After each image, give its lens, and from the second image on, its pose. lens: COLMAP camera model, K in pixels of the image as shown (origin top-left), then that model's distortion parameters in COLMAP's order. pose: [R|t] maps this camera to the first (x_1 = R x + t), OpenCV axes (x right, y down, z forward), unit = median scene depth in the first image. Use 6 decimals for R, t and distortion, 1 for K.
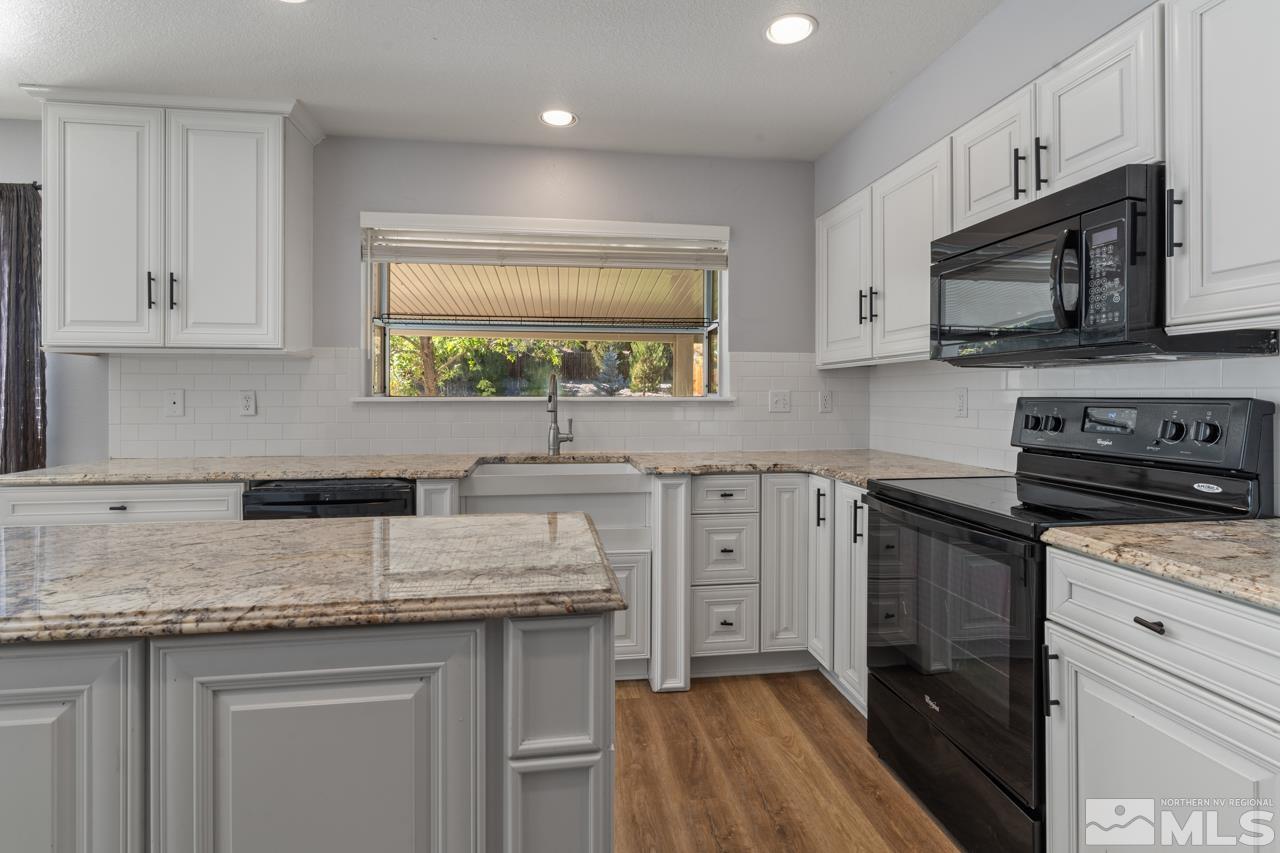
lens RADIAL K [[637.0, 0, 646.8], [0, 637.0, 401.3], [0, 0, 1]] dist [-0.000287, 0.000427]
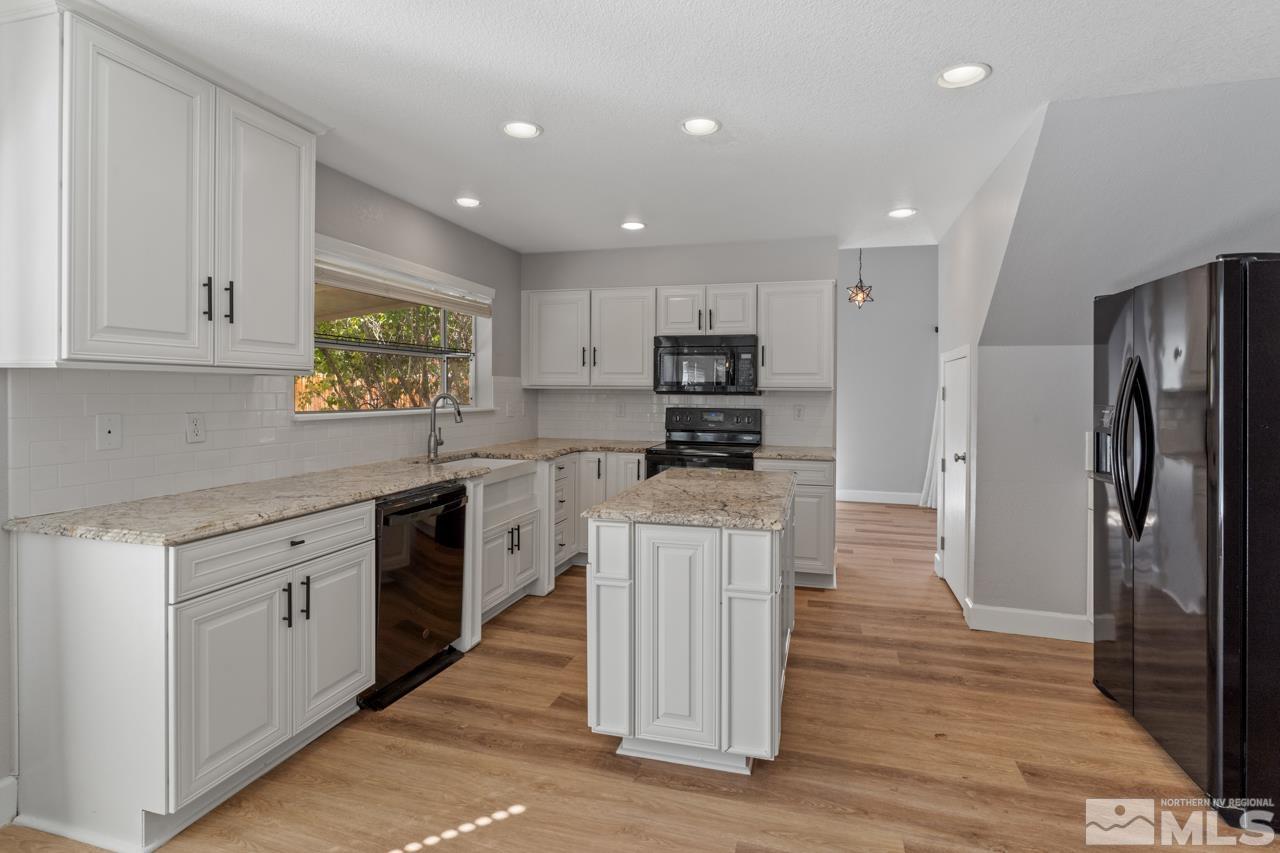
lens RADIAL K [[637.0, 0, 646.8], [0, 637.0, 401.3], [0, 0, 1]] dist [-0.000287, 0.000427]
pose [[0.400997, -0.011164, 0.916011, -1.360514], [0.000398, 0.999928, 0.012012, -0.049333], [-0.916079, -0.004452, 0.400972, 0.134987]]
